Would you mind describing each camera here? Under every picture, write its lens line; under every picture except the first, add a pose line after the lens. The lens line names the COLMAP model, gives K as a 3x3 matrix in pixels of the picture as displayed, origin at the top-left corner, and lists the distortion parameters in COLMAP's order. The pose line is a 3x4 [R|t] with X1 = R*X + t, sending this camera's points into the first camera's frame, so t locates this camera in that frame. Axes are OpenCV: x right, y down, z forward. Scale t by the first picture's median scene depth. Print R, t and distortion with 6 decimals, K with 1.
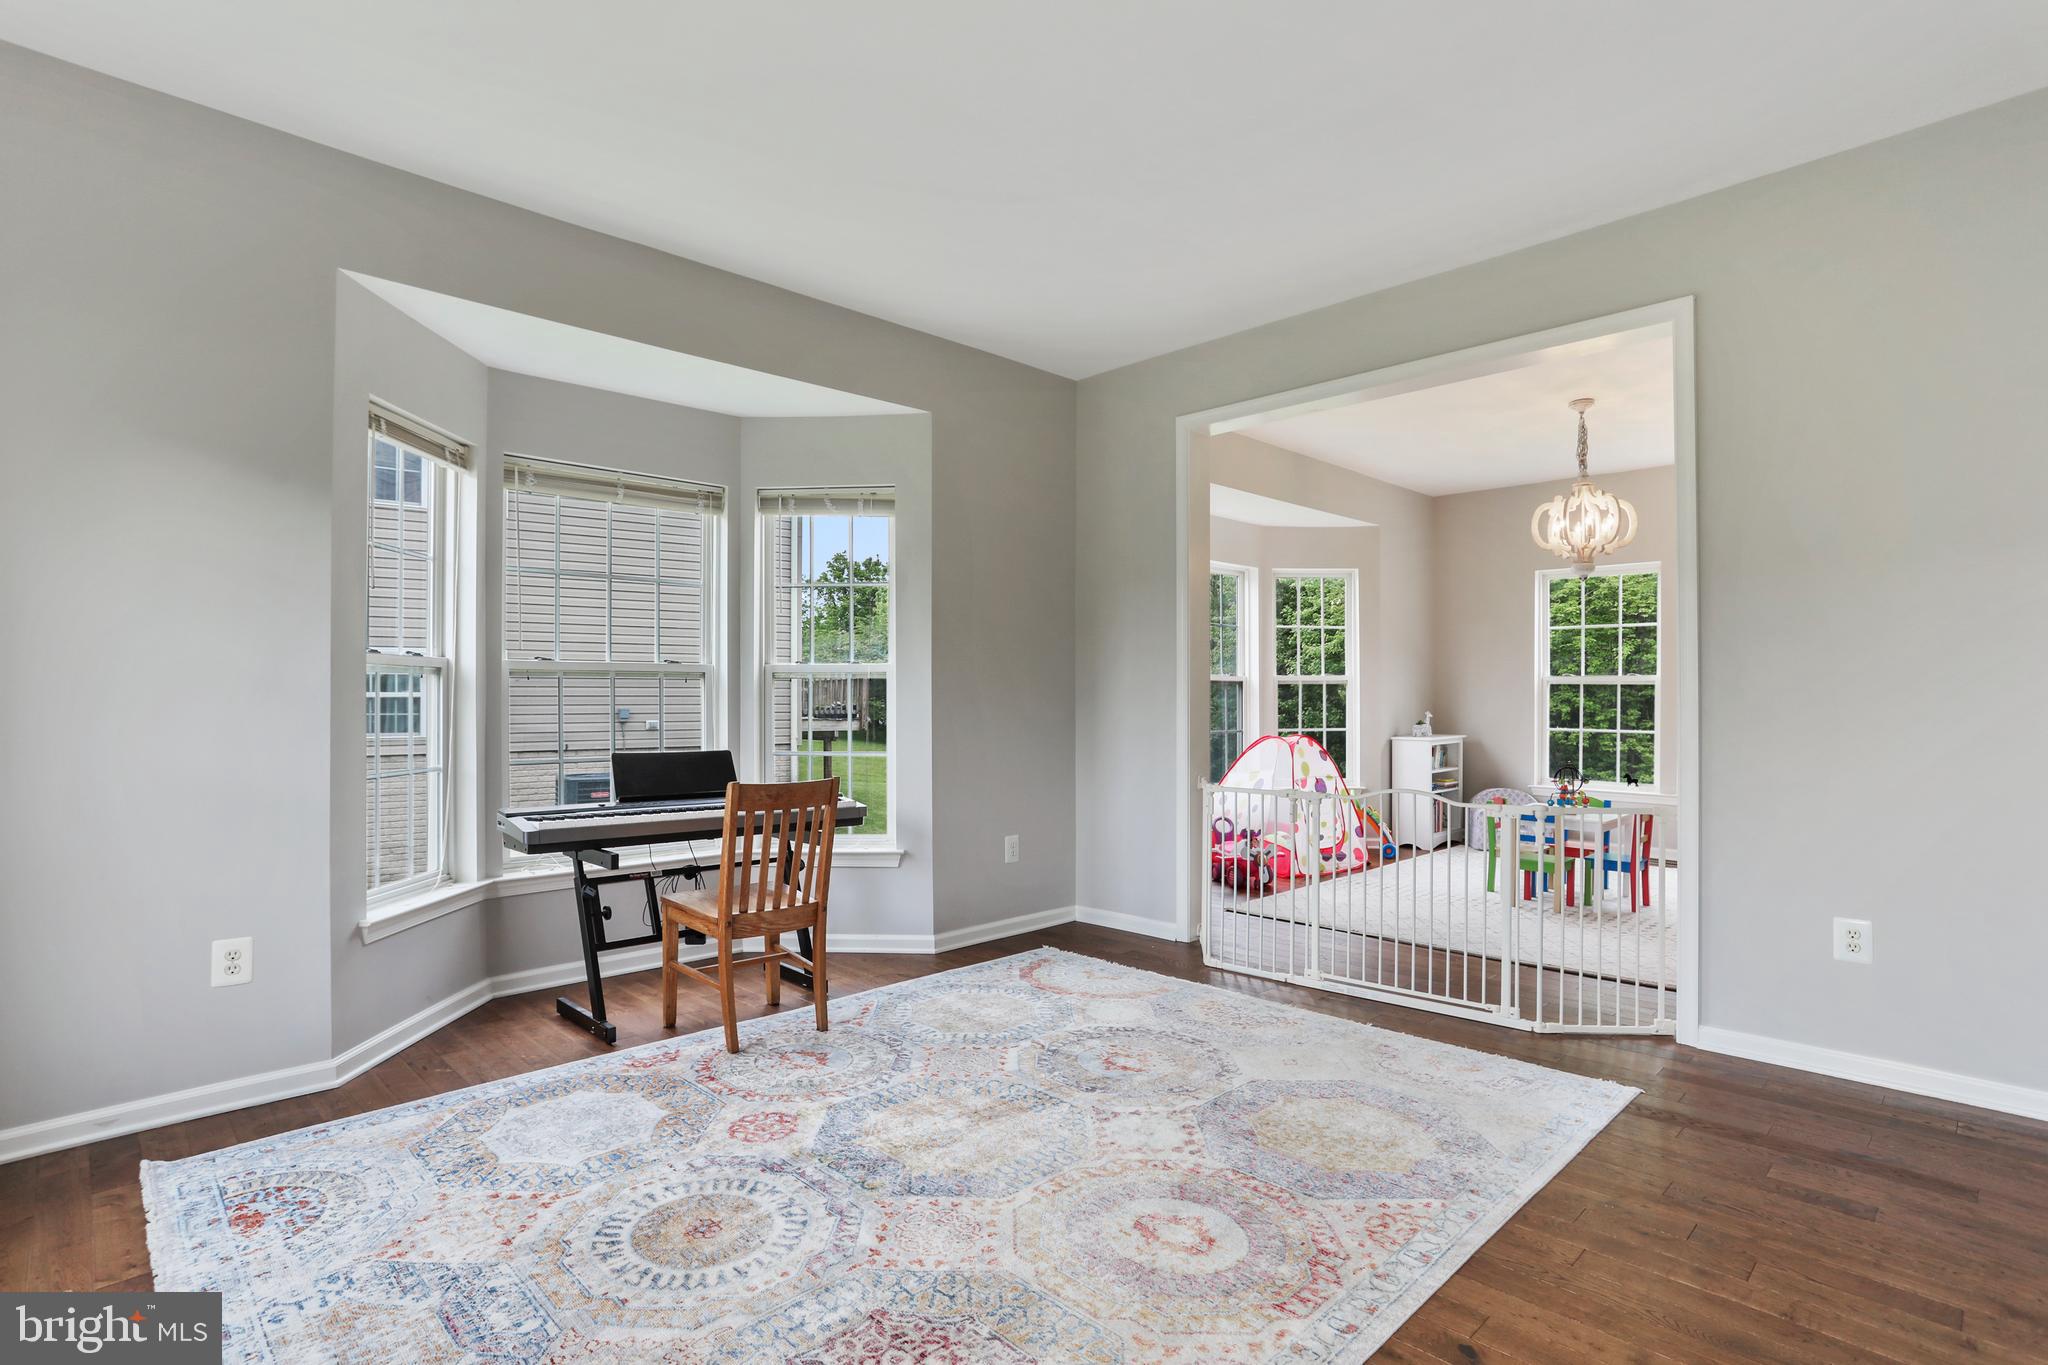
lens RADIAL K [[1002.2, 0, 1022.7], [0, 1002.2, 700.8], [0, 0, 1]] dist [-0.045083, 0.027768]
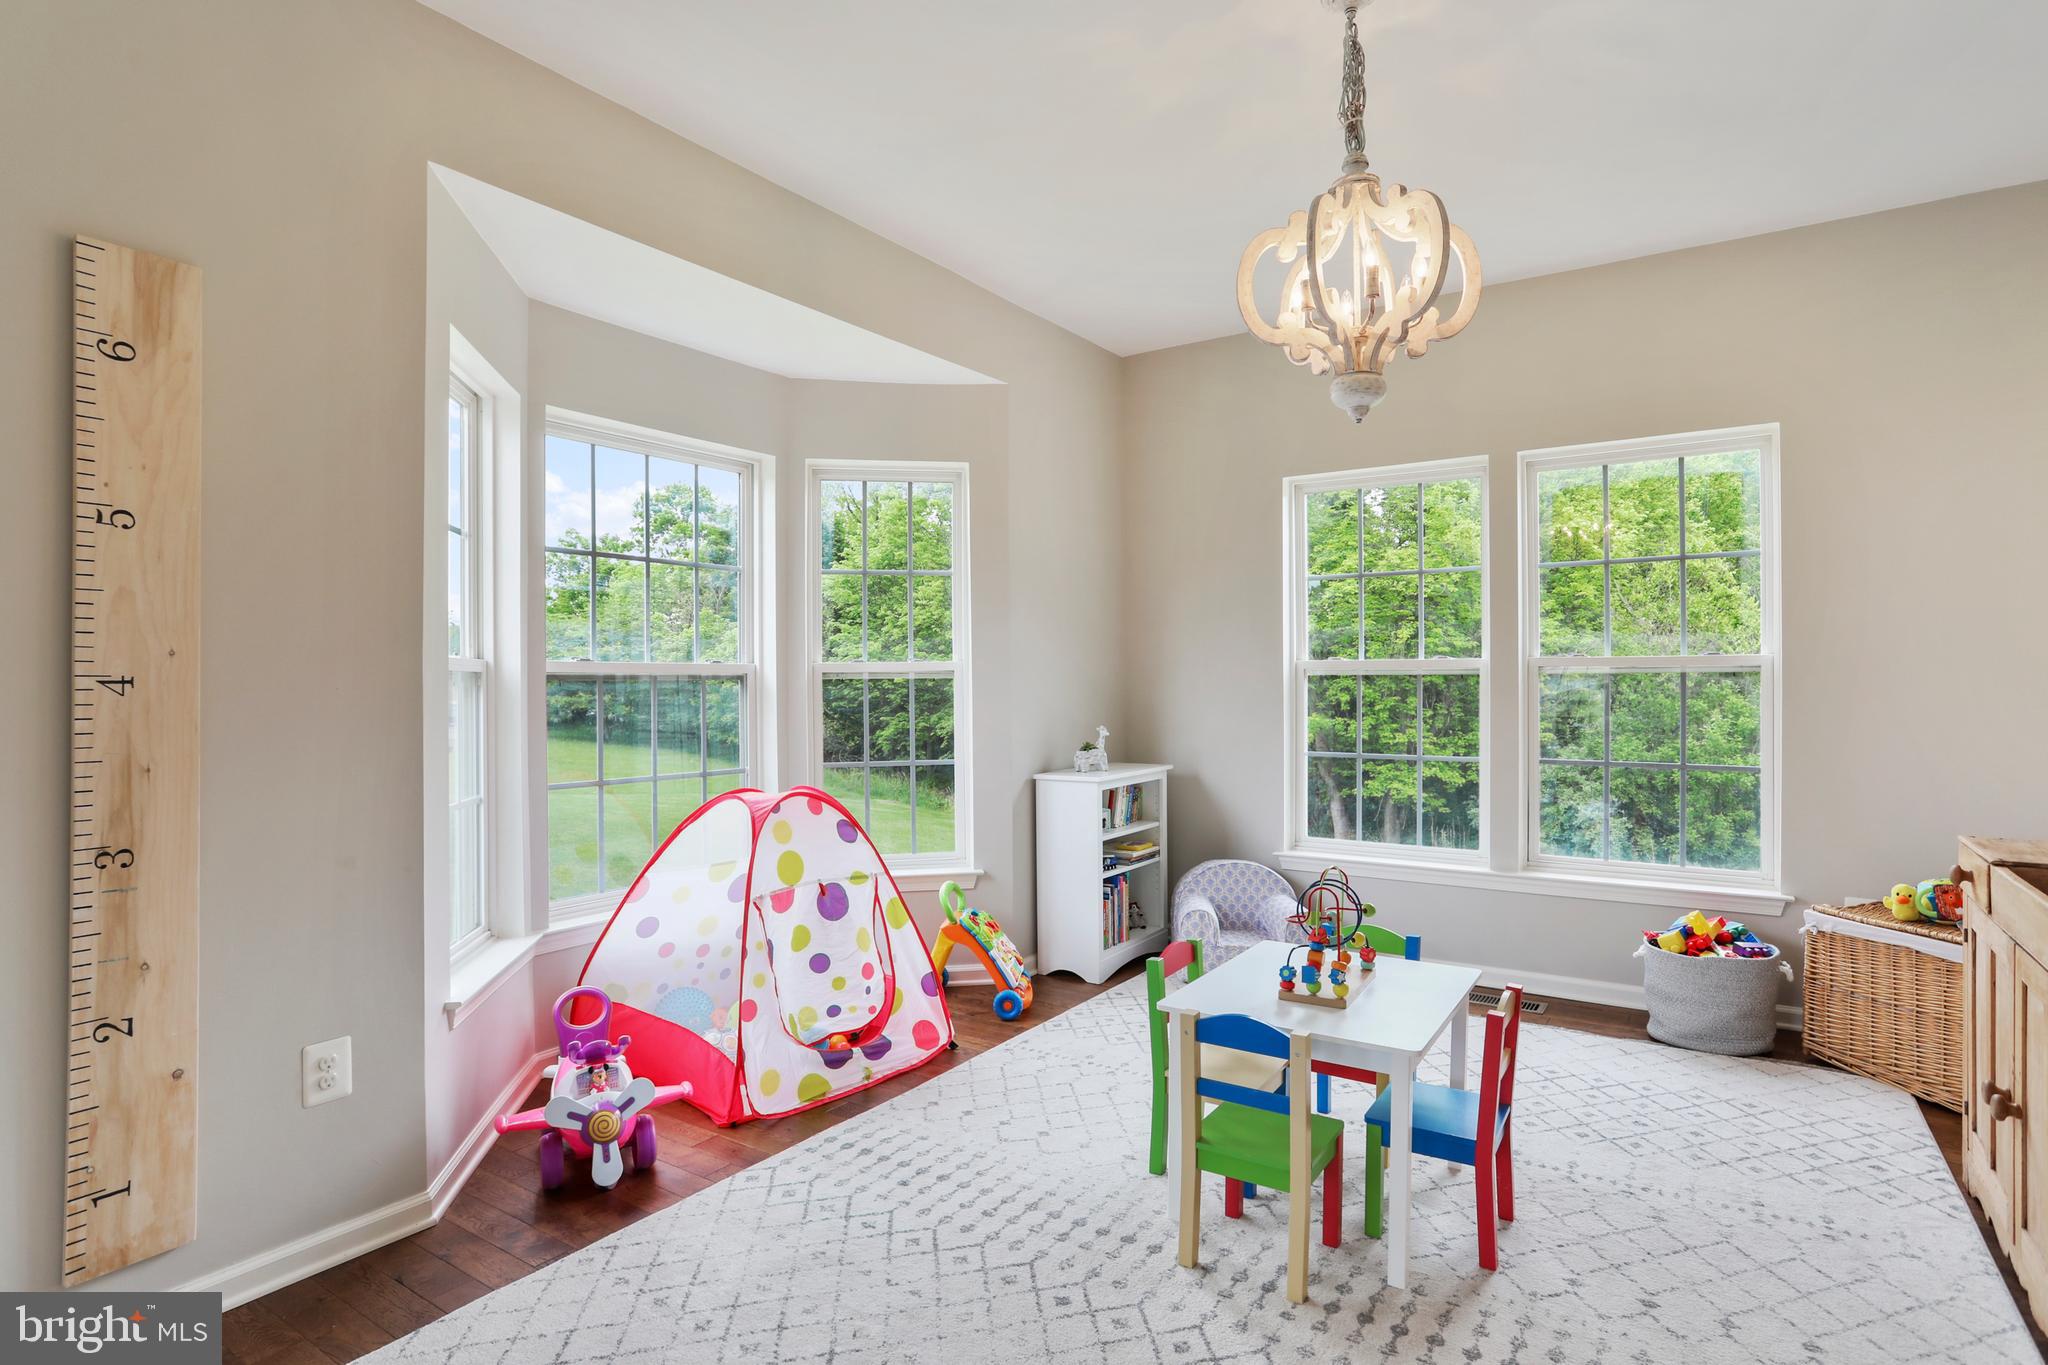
lens RADIAL K [[1008.8, 0, 1021.4], [0, 1008.8, 688.1], [0, 0, 1]] dist [-0.048429, 0.023704]
pose [[0.982508, -0.007147, 0.186083, 0.351763], [0.007331, 0.999973, -0.000301, -0.014148], [-0.186076, 0.001659, 0.982534, 0.620802]]
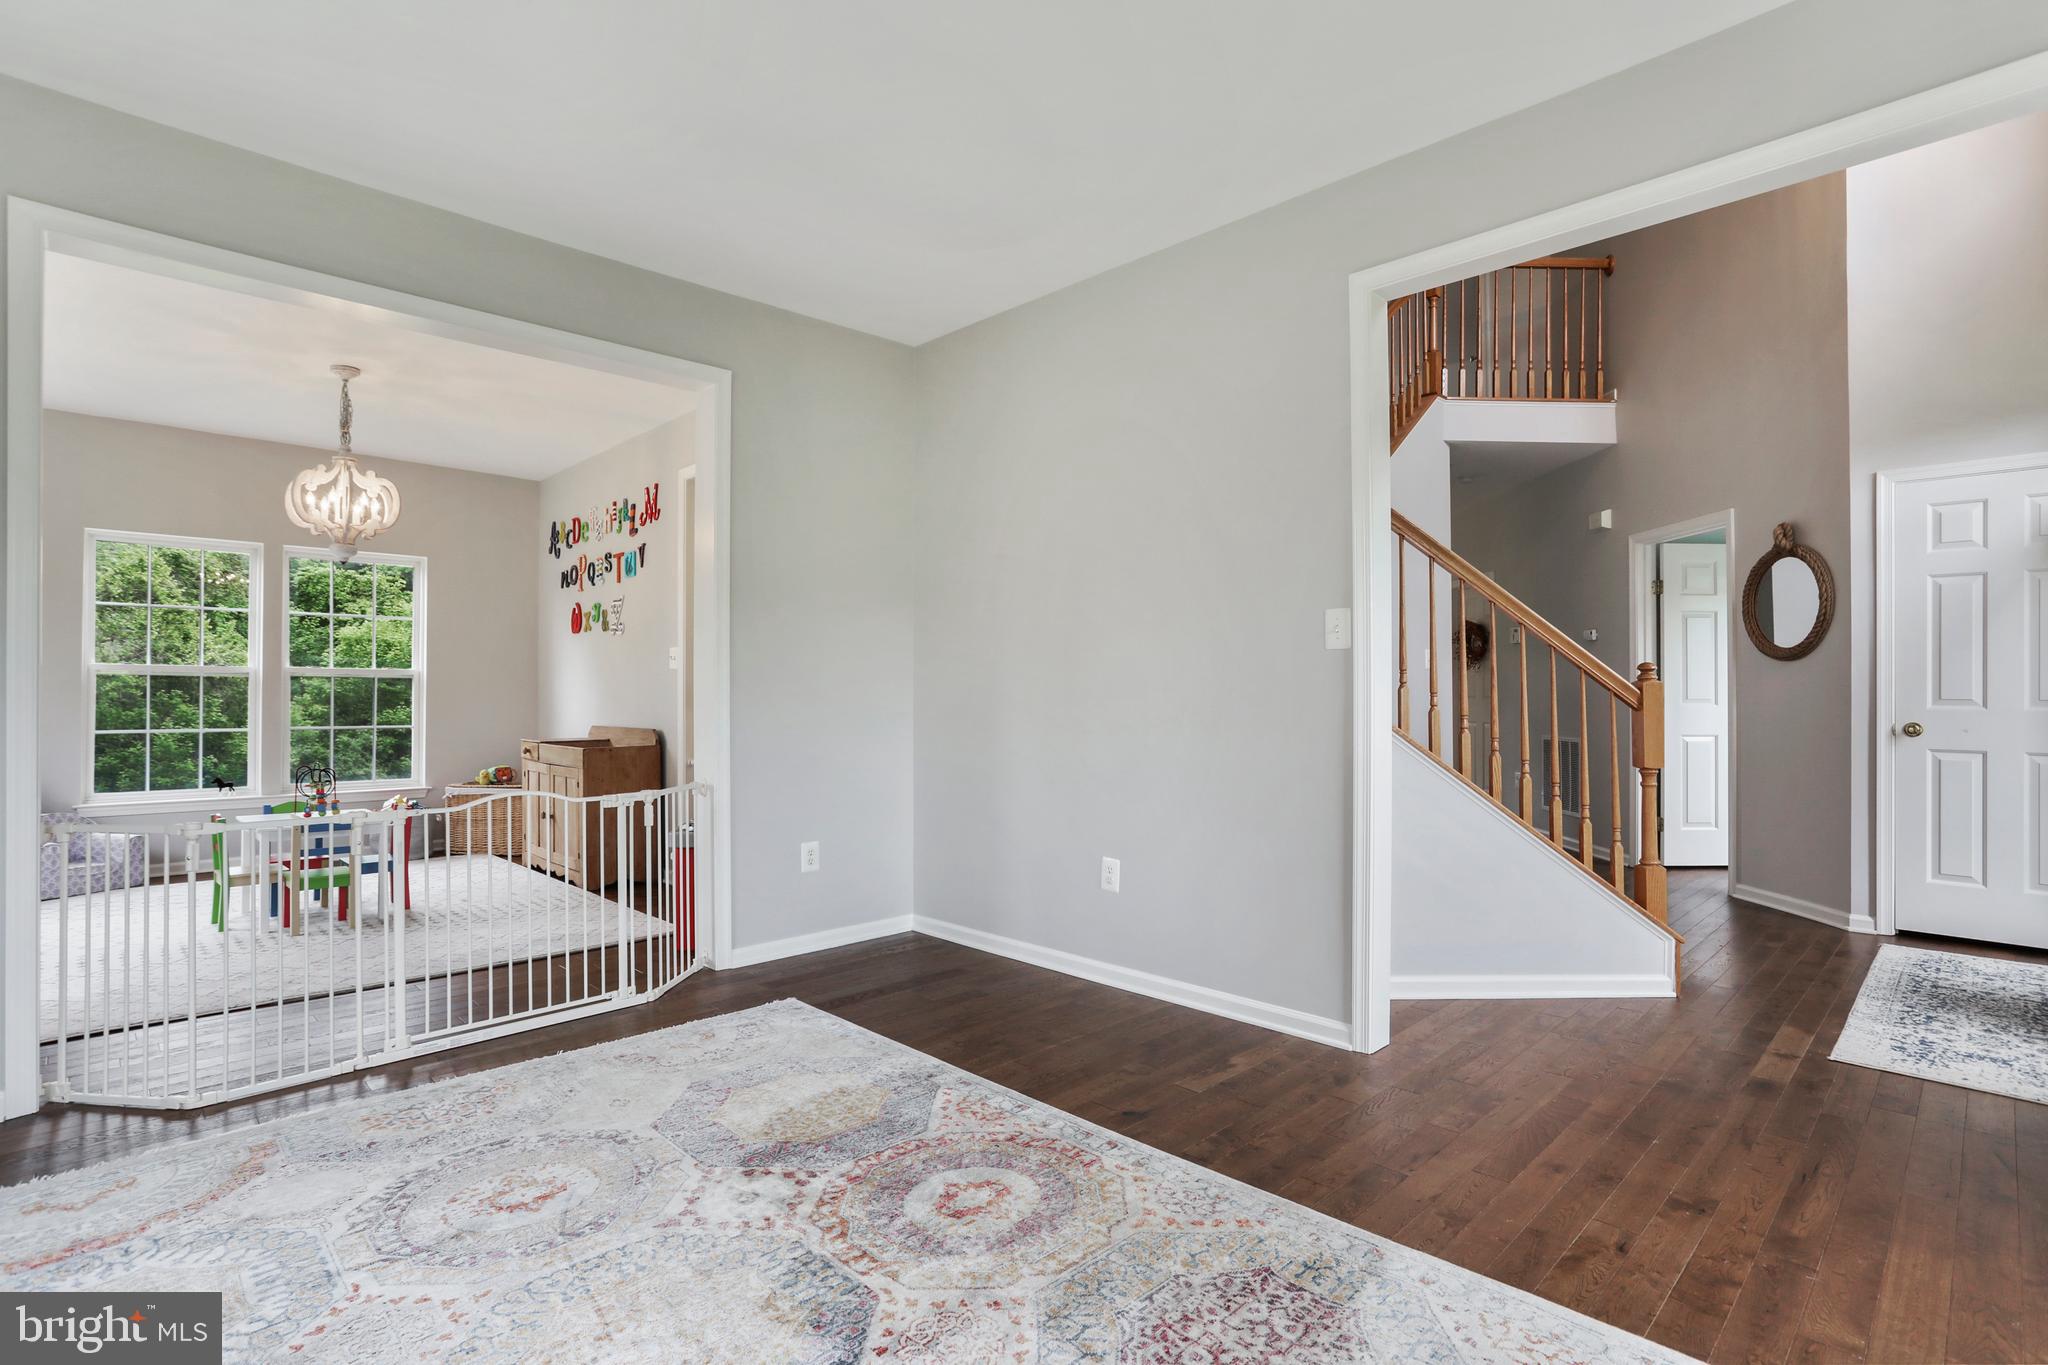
lens RADIAL K [[1002.2, 0, 1022.7], [0, 1002.2, 700.8], [0, 0, 1]] dist [-0.045083, 0.027768]
pose [[-0.000001, -0.005616, 0.999984, -0.348048], [0.001481, 0.999983, 0.005616, 0.001428], [-0.999999, 0.001481, 0.000007, 0.367443]]
